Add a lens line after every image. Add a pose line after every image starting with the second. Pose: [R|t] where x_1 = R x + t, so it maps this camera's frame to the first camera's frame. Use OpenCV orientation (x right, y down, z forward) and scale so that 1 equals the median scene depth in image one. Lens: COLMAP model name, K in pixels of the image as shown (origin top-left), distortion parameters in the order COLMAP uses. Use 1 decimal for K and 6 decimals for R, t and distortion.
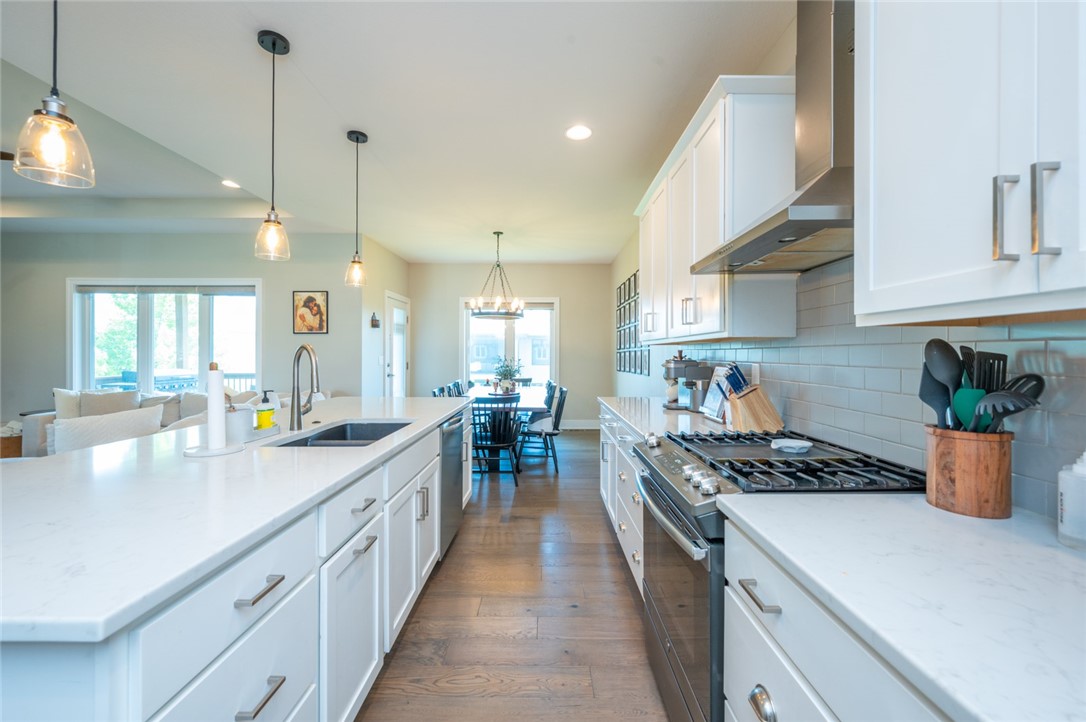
lens RADIAL K [[430.4, 0, 545.7], [0, 430.4, 356.6], [0, 0, 1]] dist [-0.000017, -0.000572]
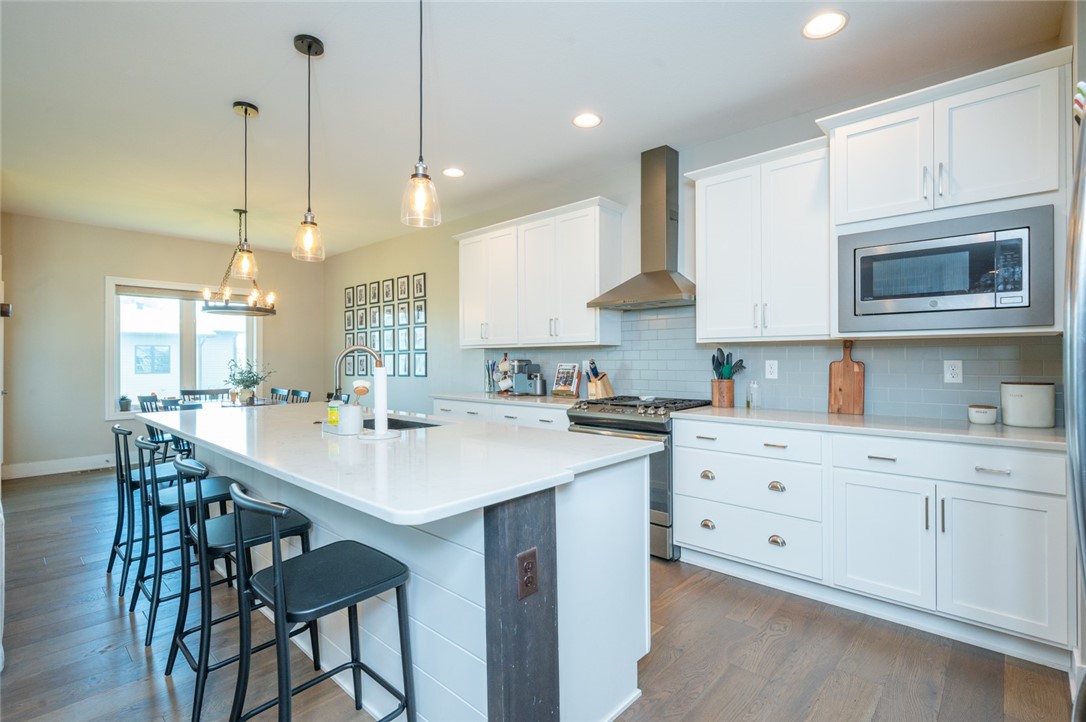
lens RADIAL K [[502.5, 0, 535.0], [0, 502.5, 357.4], [0, 0, 1]] dist [-0.002140, -0.000110]
pose [[0.680265, -0.005107, 0.732948, -1.133666], [0.011284, 0.999930, -0.003506, 0.008746], [-0.732879, 0.010655, 0.680275, -0.172845]]
